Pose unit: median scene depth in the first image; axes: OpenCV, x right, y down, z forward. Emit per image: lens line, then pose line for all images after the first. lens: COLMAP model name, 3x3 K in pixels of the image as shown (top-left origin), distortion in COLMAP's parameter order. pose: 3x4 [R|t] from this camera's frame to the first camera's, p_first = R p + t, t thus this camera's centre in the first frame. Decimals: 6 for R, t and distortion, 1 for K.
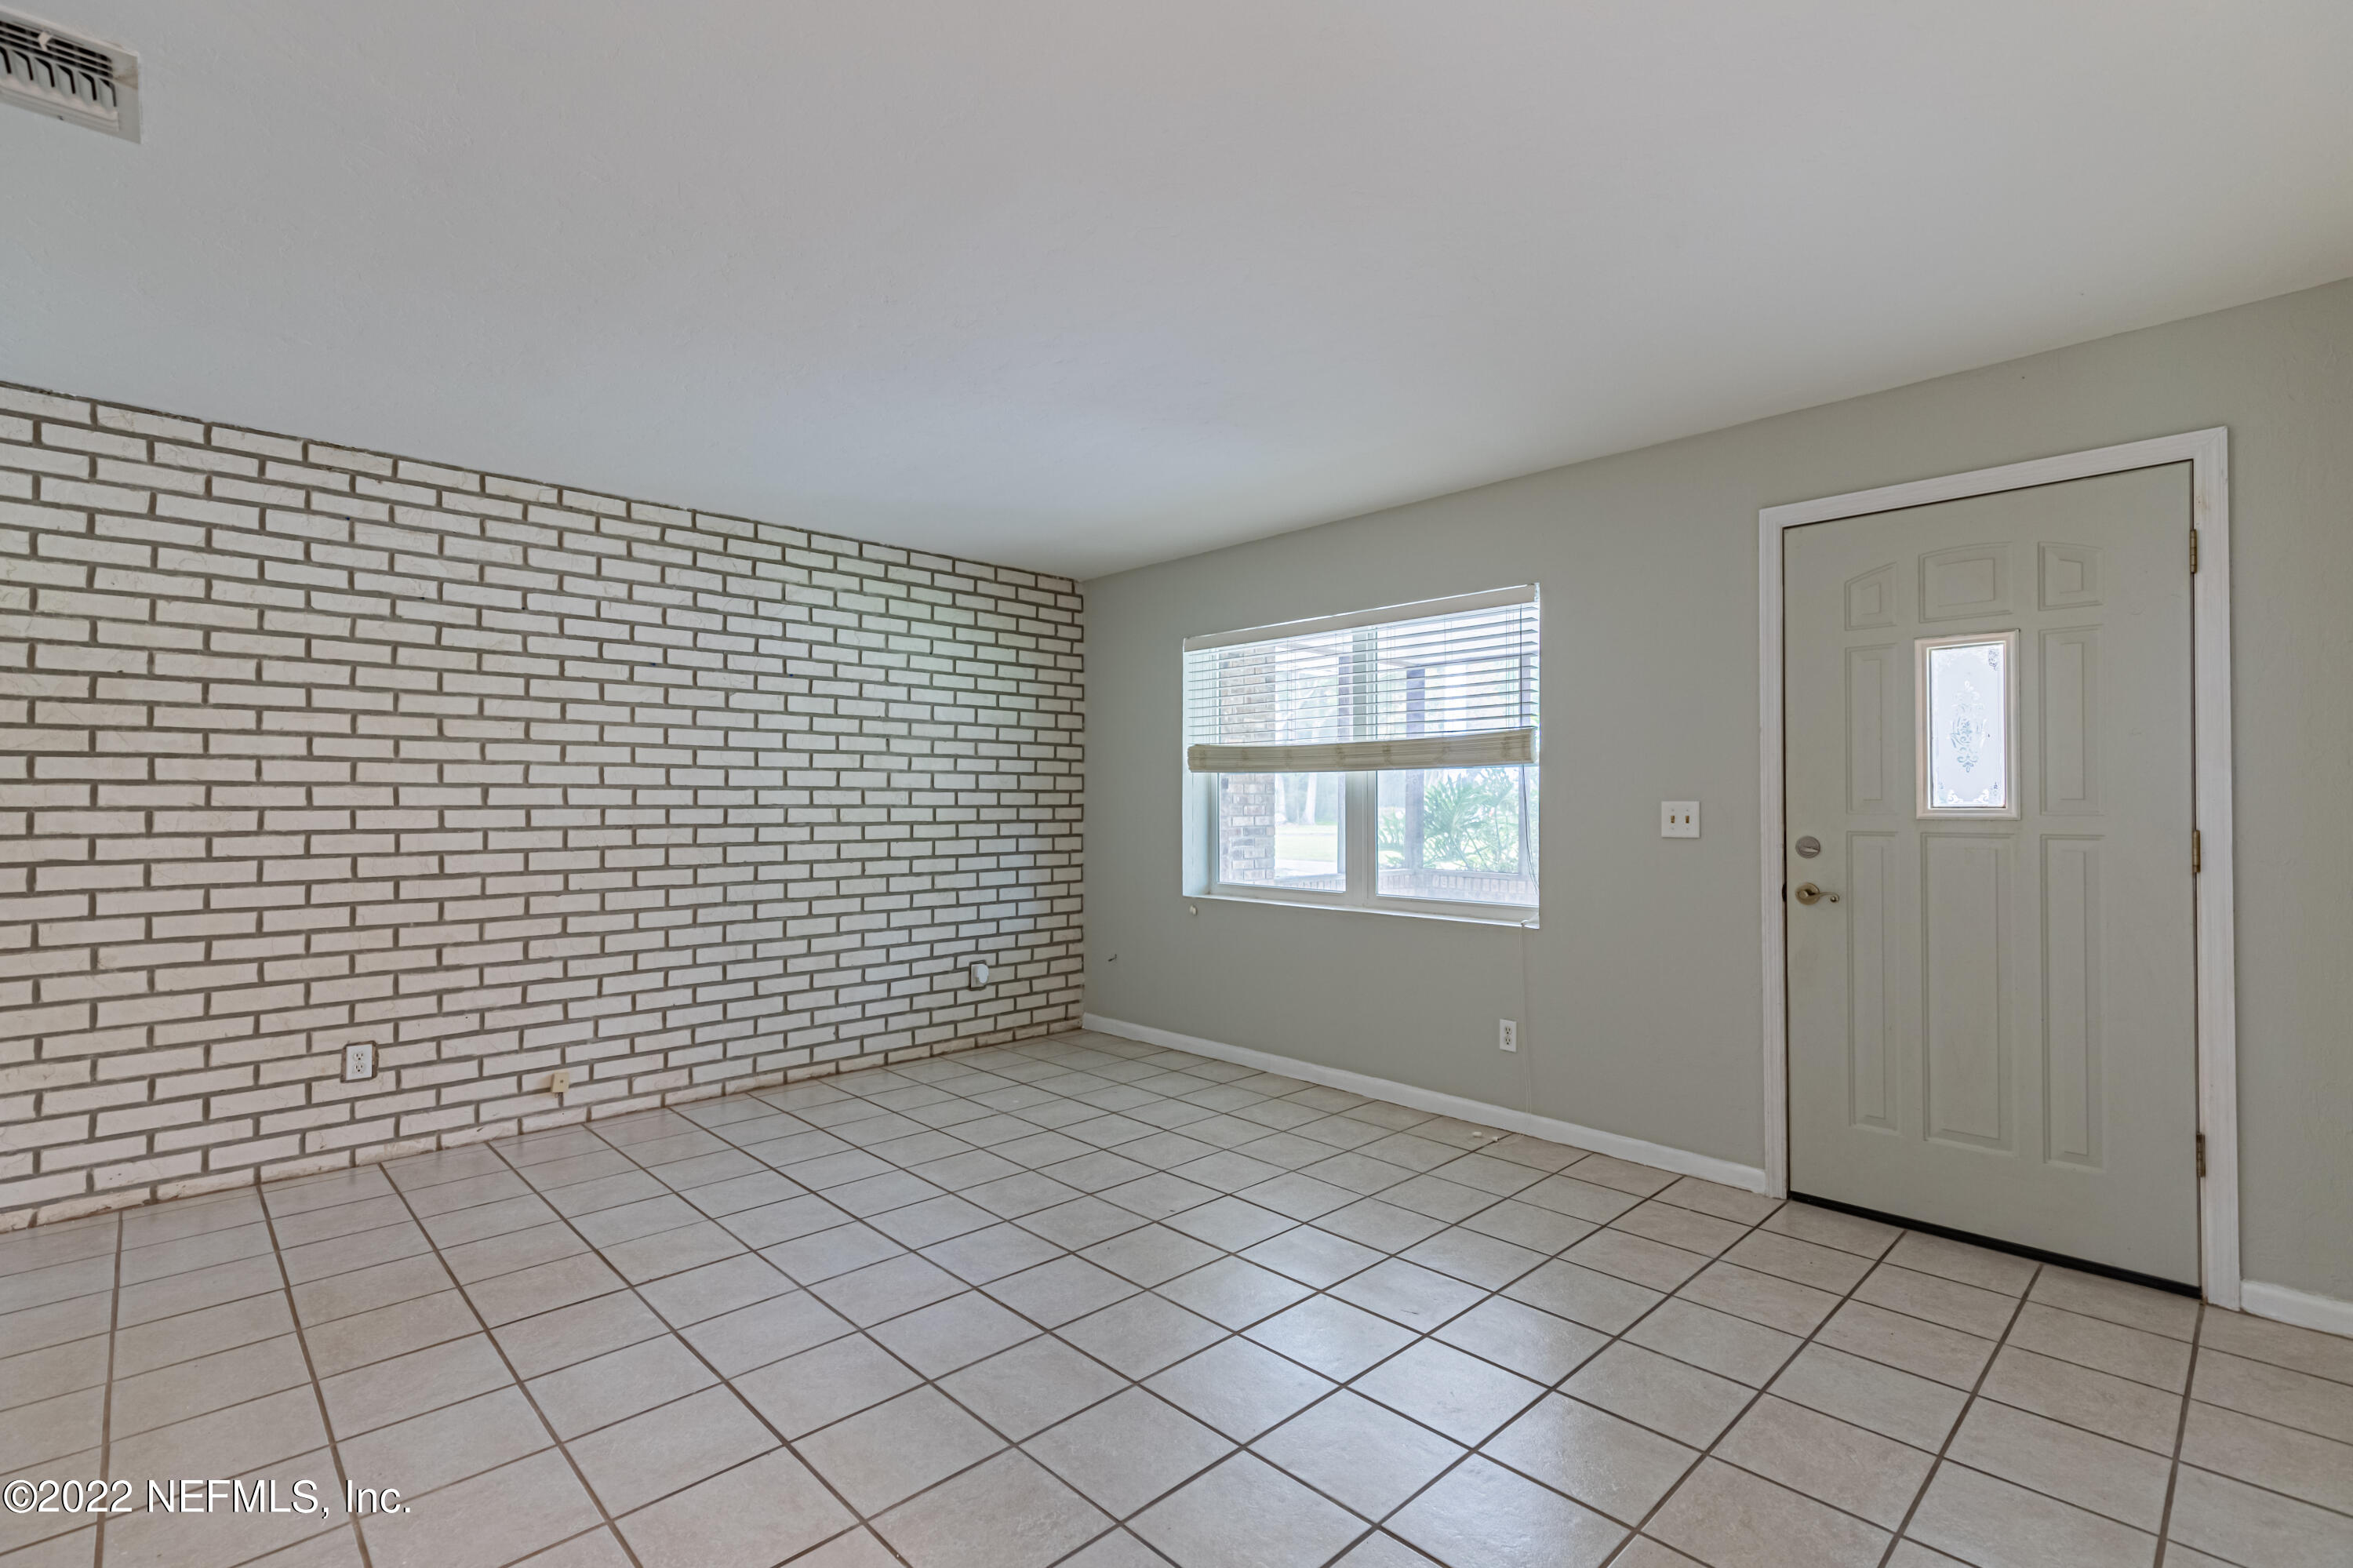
lens RADIAL K [[1056.2, 0, 1192.0], [0, 1056.2, 788.9], [0, 0, 1]] dist [0.003993, -0.000195]
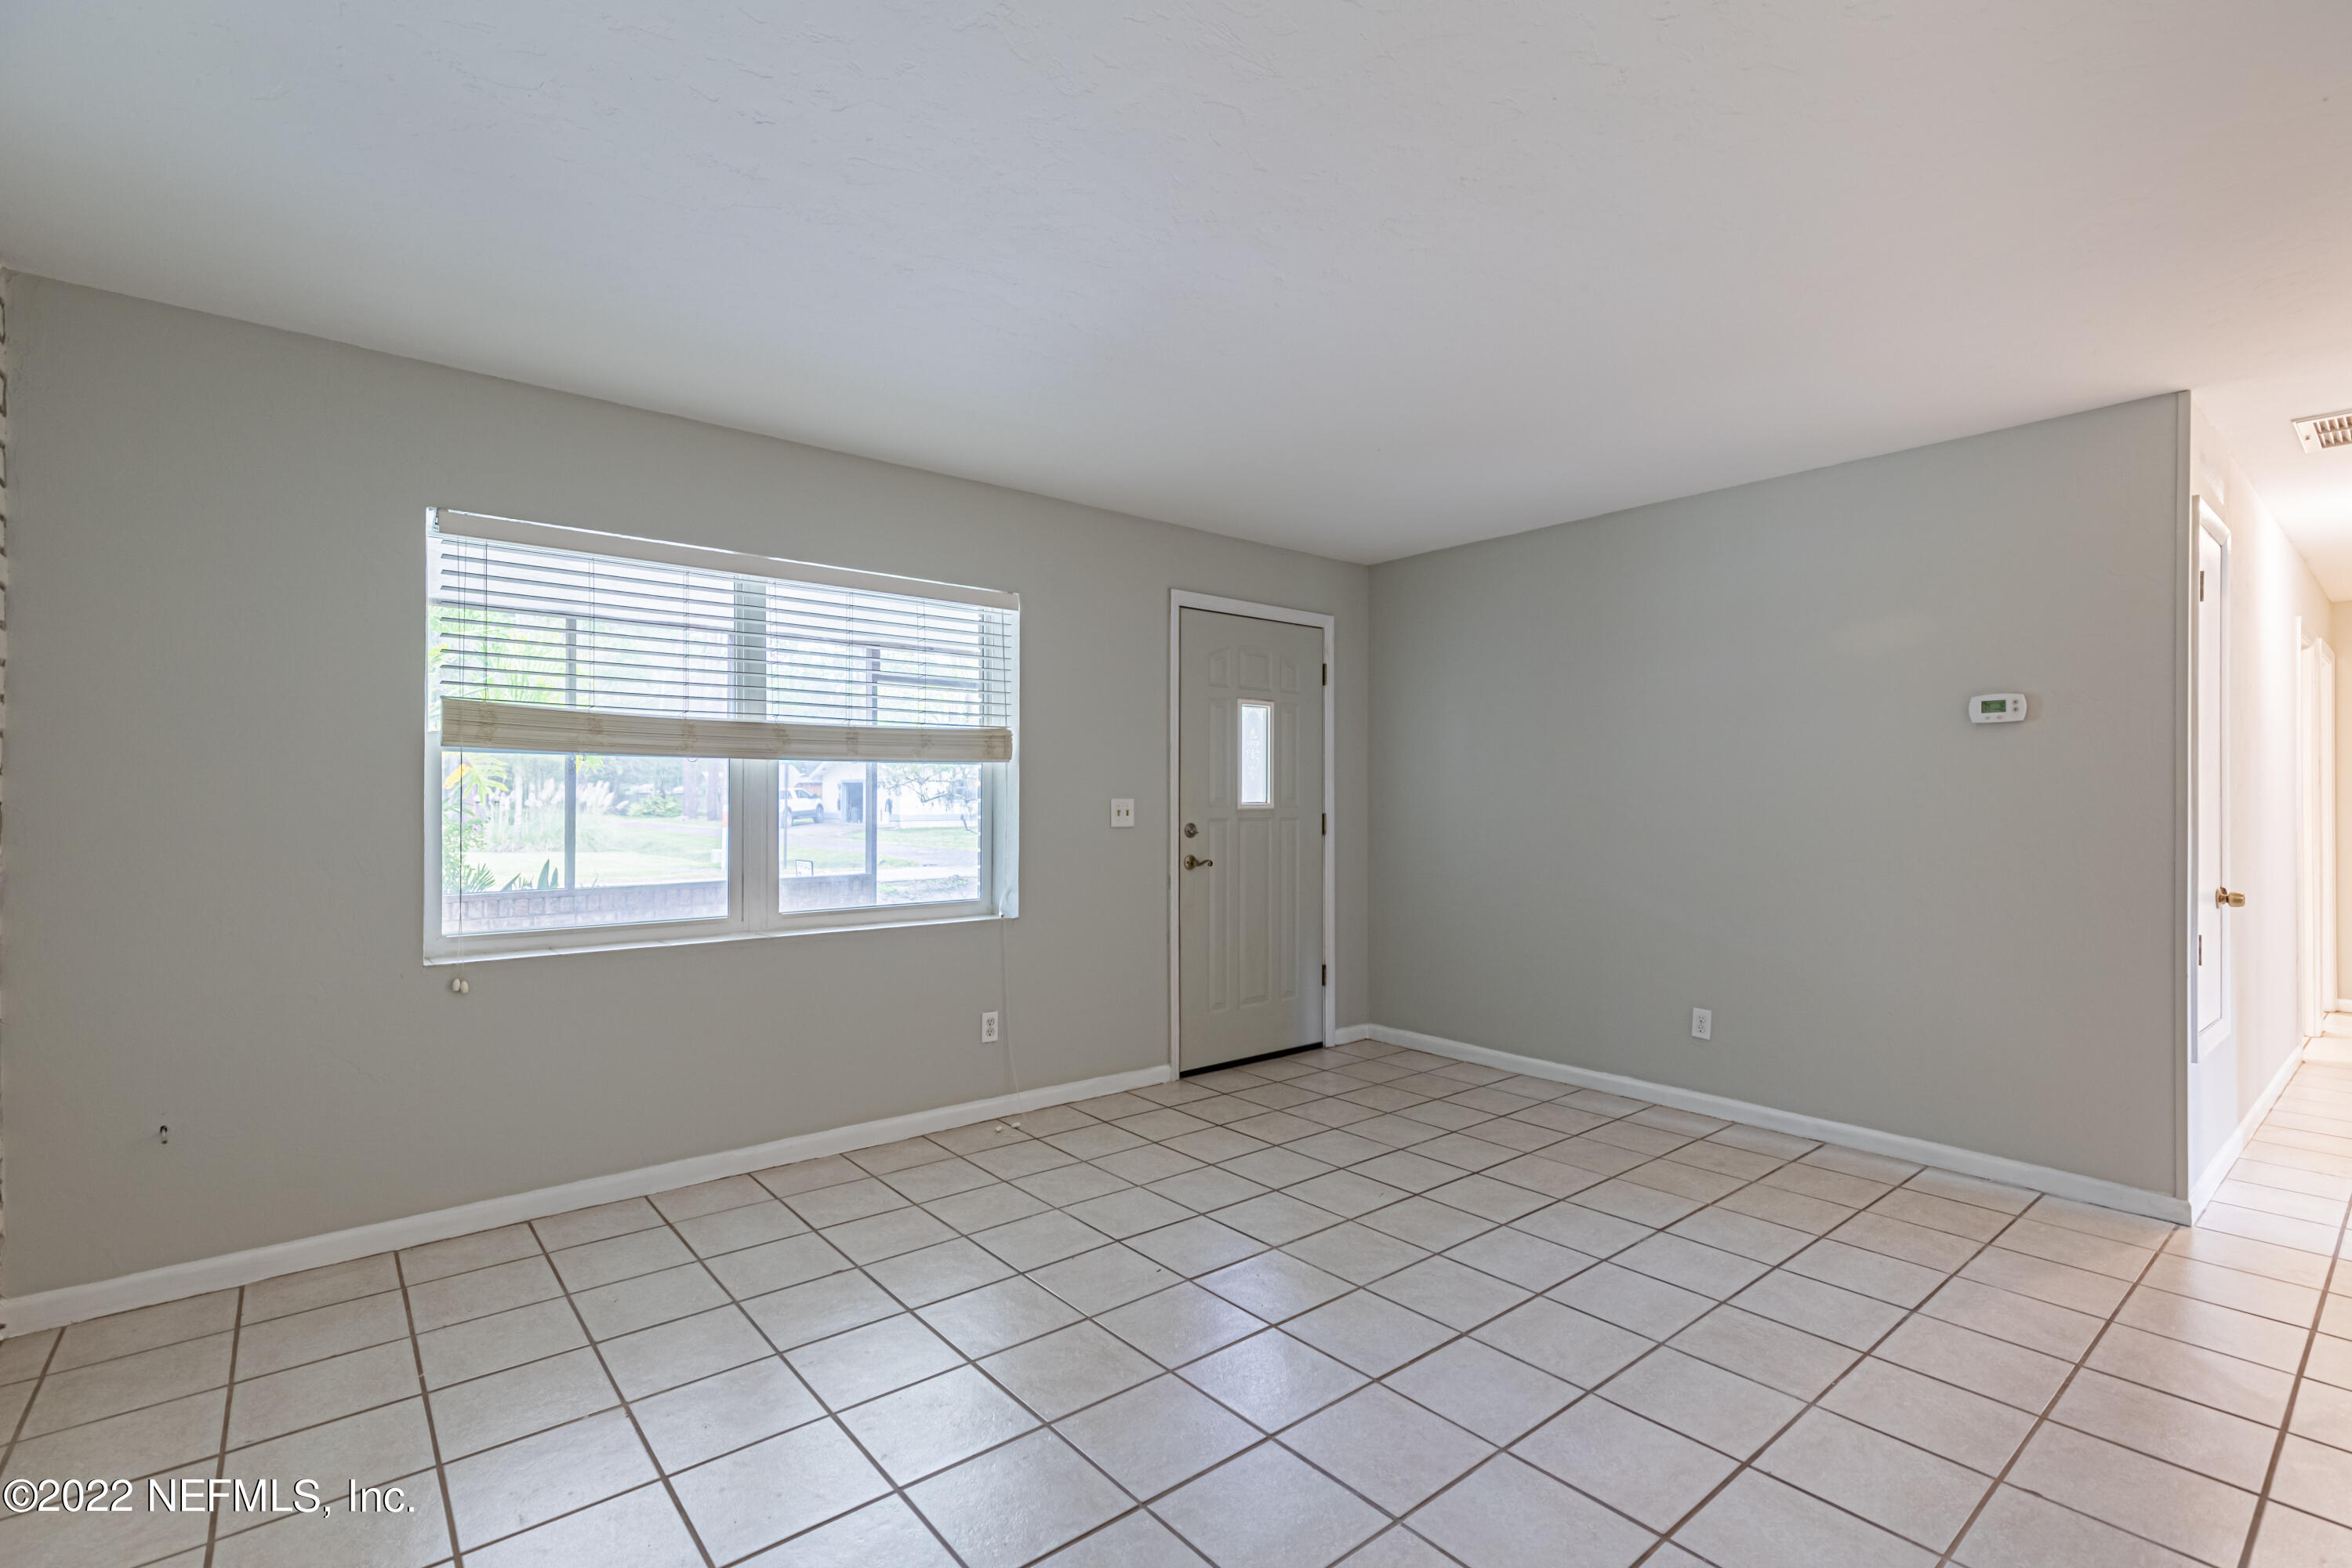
lens RADIAL K [[1064.7, 0, 1188.6], [0, 1064.7, 784.8], [0, 0, 1]] dist [0.007388, -0.000768]
pose [[0.077012, 0.009996, 0.996980, -0.678645], [-0.017328, 0.999812, -0.008686, 0.004004], [-0.996880, -0.016607, 0.077171, 0.690848]]
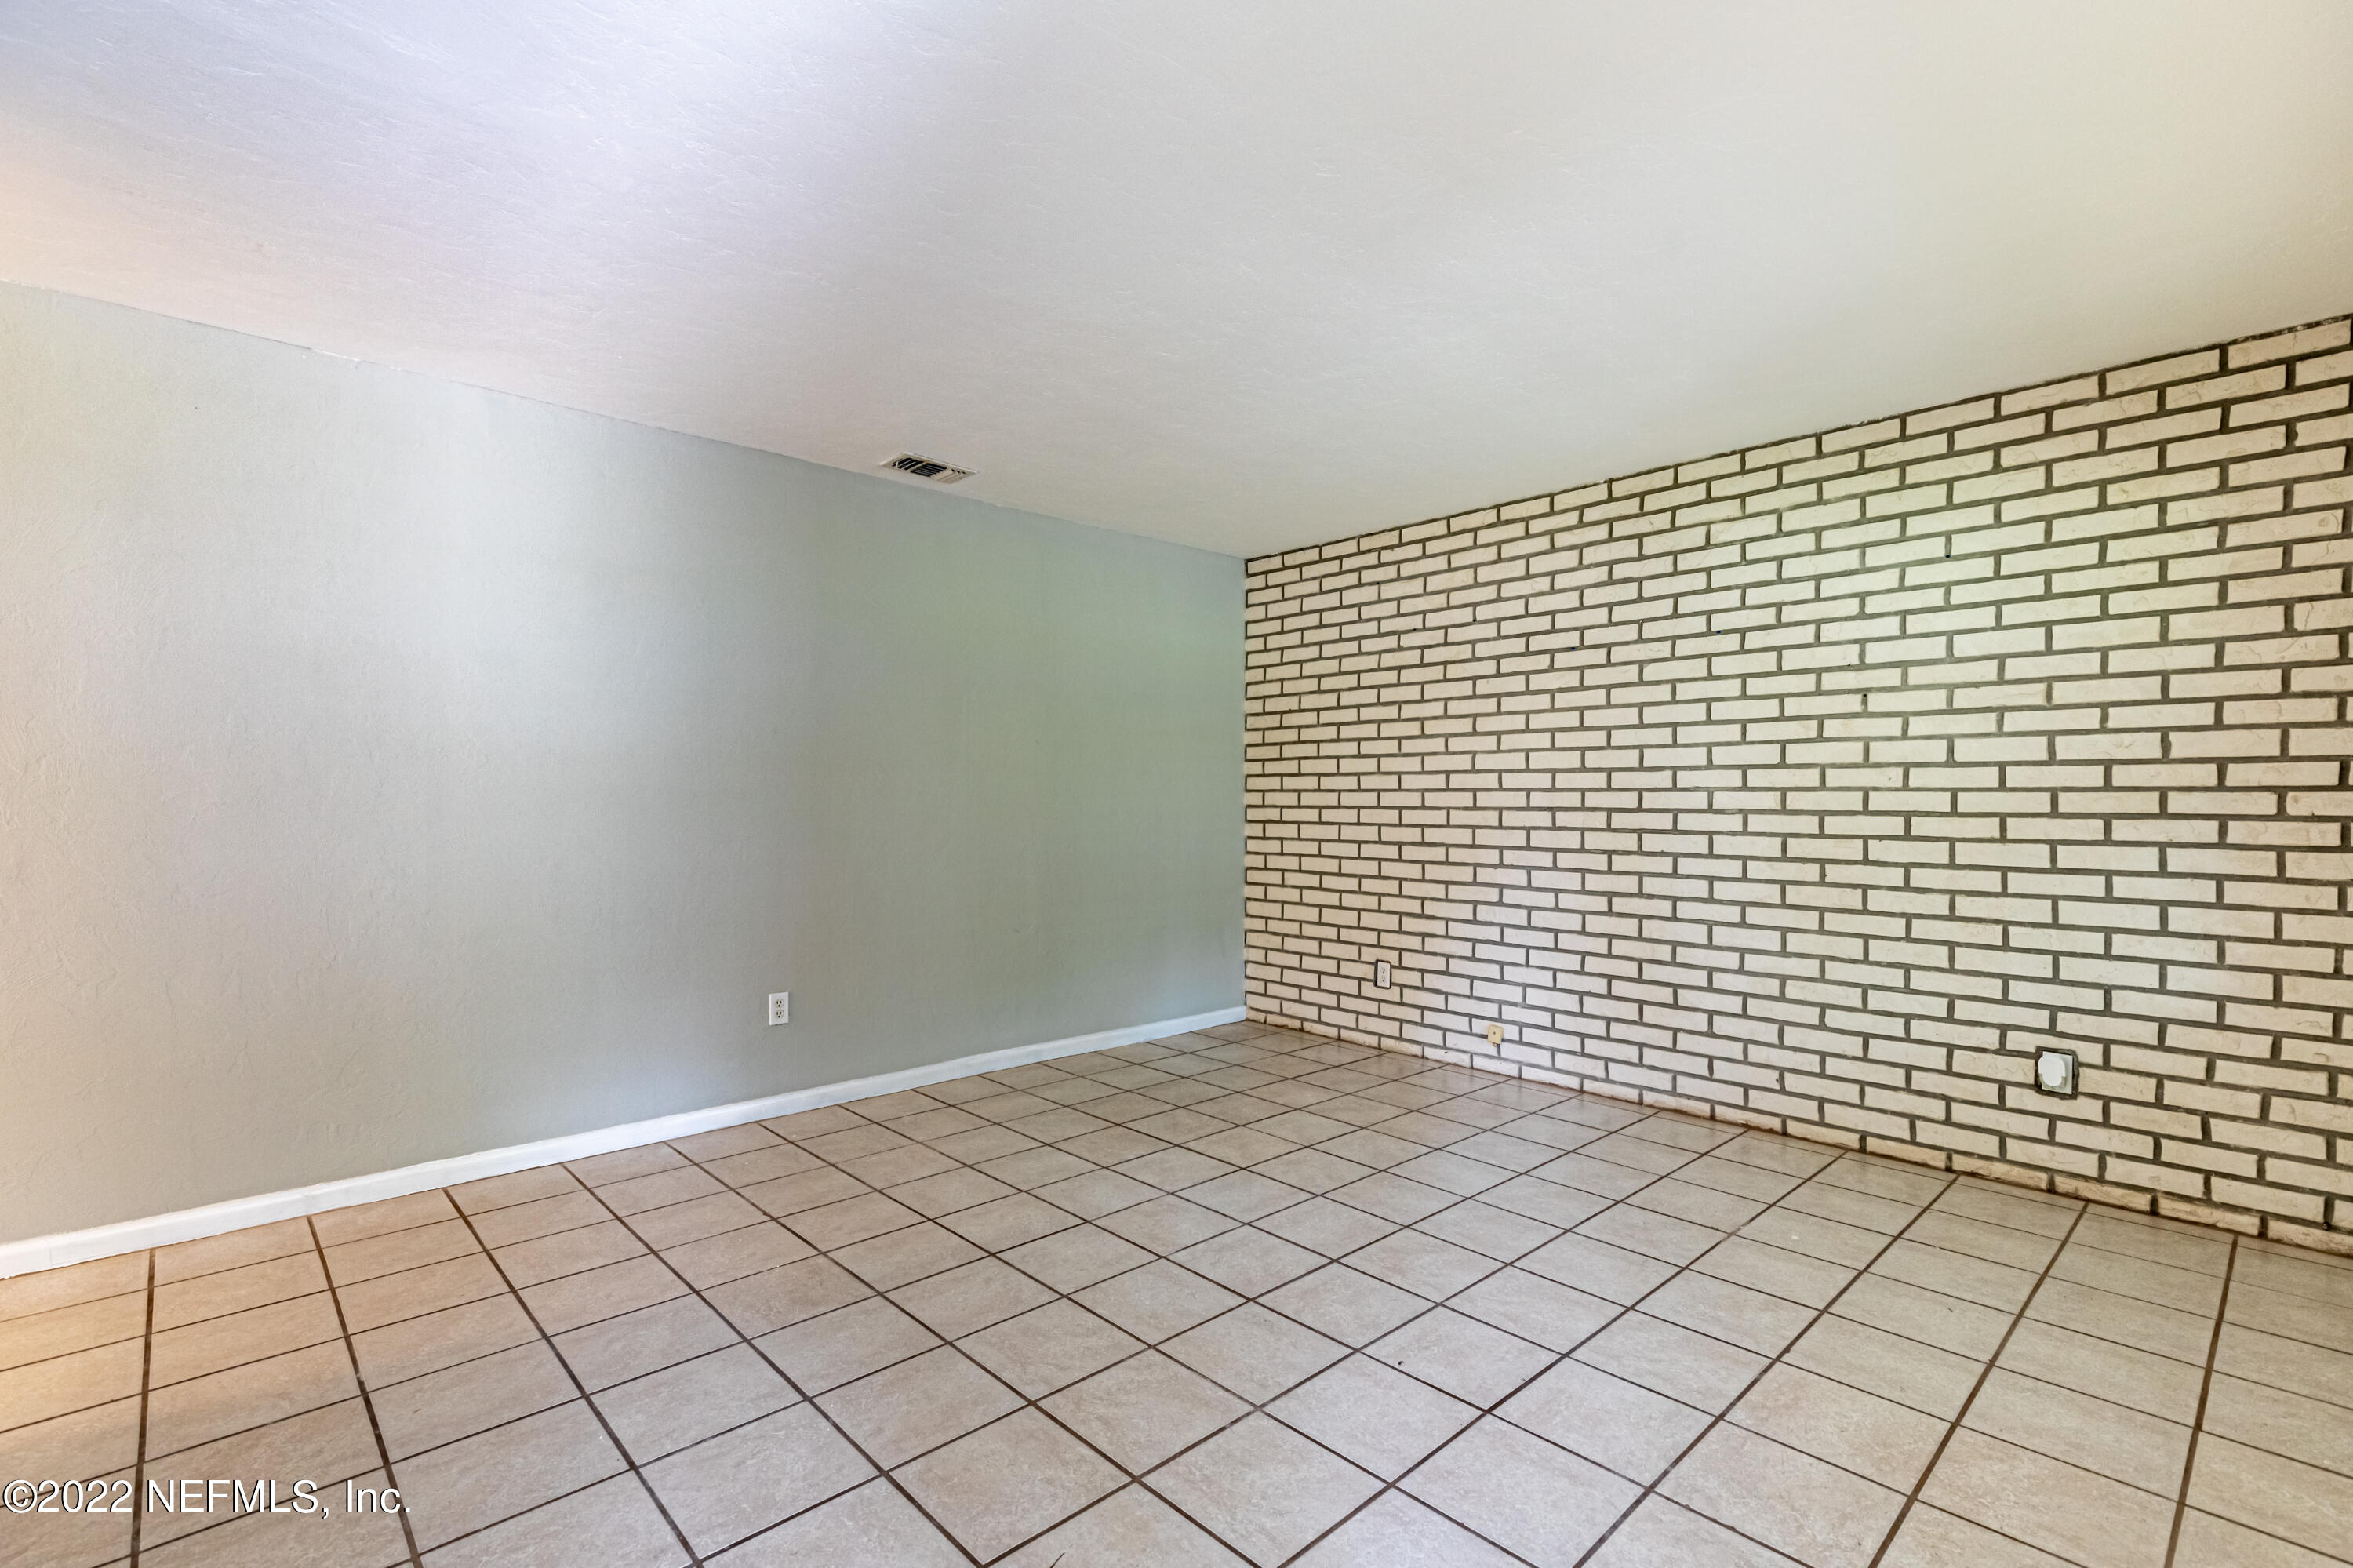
lens RADIAL K [[1065.2, 0, 1189.1], [0, 1065.2, 784.8], [0, 0, 1]] dist [0.007388, -0.000768]
pose [[-0.016879, -0.009163, -0.999816, 0.522483], [0.012052, 0.999884, -0.009367, 0.017575], [0.999785, -0.012208, -0.016766, 0.663503]]
